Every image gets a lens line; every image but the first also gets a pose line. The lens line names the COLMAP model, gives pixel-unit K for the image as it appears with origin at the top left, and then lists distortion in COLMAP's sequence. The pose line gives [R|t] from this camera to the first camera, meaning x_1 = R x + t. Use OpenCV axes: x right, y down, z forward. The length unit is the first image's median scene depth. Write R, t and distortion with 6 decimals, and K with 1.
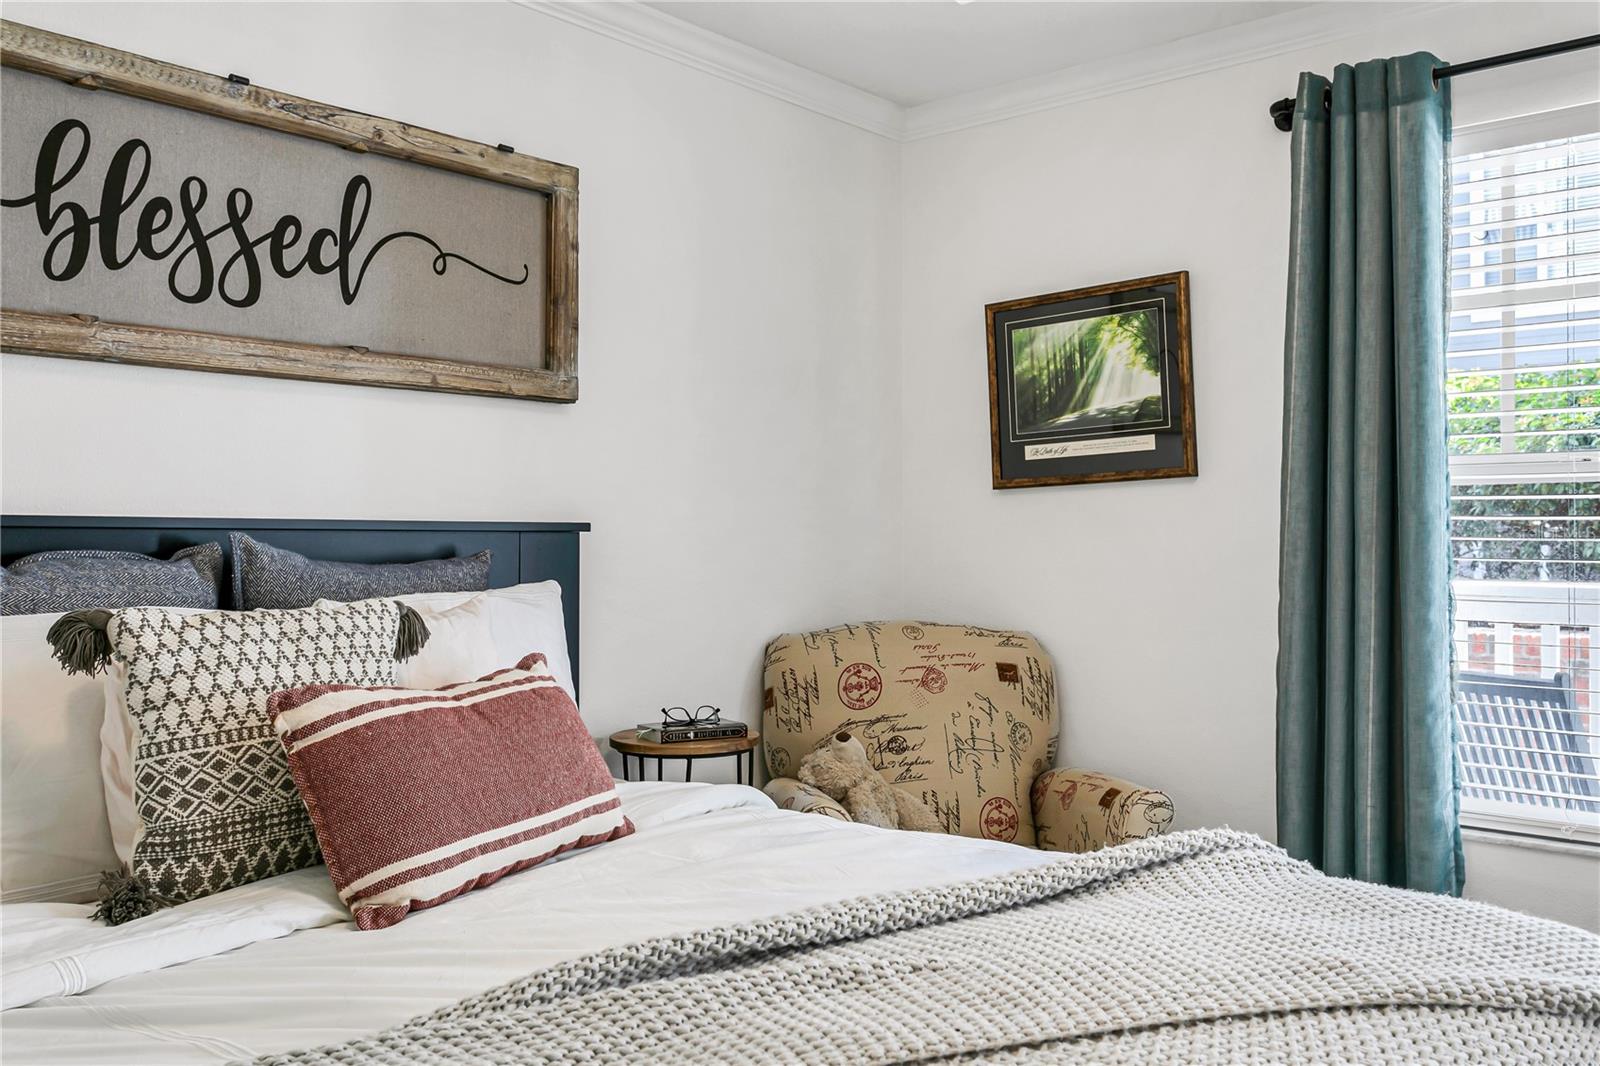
lens RADIAL K [[1393.2, 0, 800.0], [0, 1393.2, 533.0], [0, 0, 1]] dist [-0.002150, 0.006231]
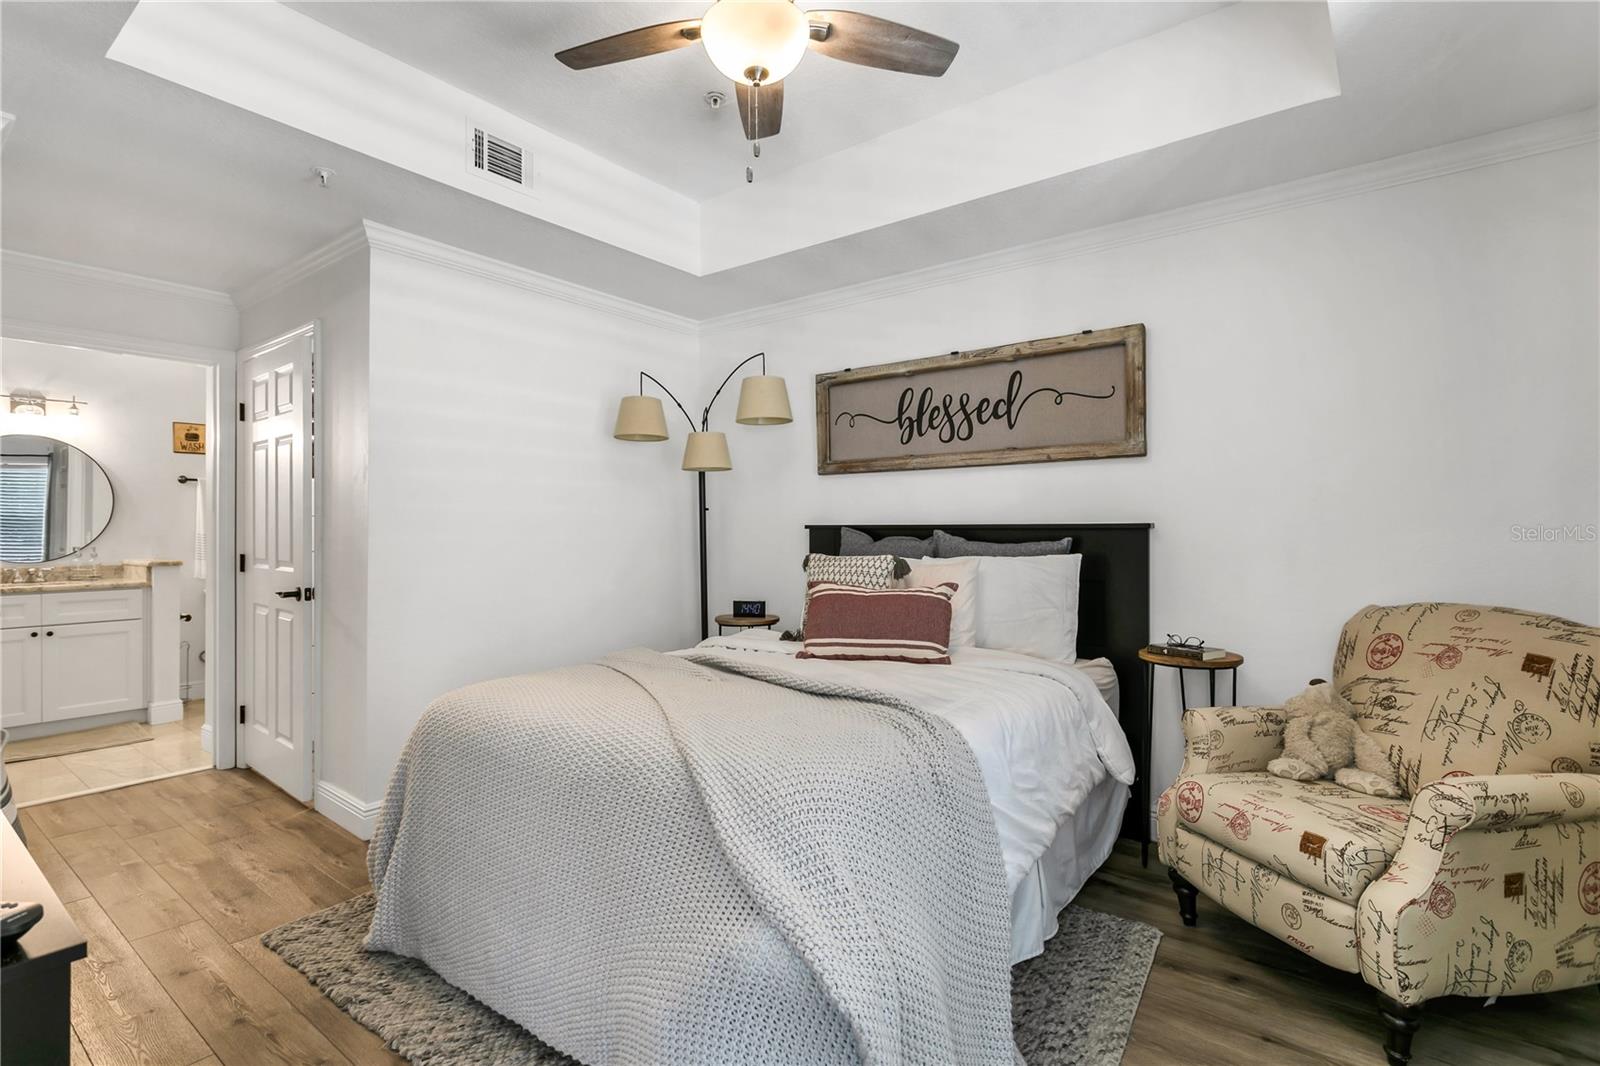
lens RADIAL K [[762.1, 0, 788.9], [0, 762.1, 525.7], [0, 0, 1]] dist [0.001955, 0.002259]
pose [[0.055167, -0.006705, -0.998455, 0.953631], [0.007216, 0.999954, -0.006317, -0.001461], [0.998451, -0.006856, 0.055213, 0.602465]]
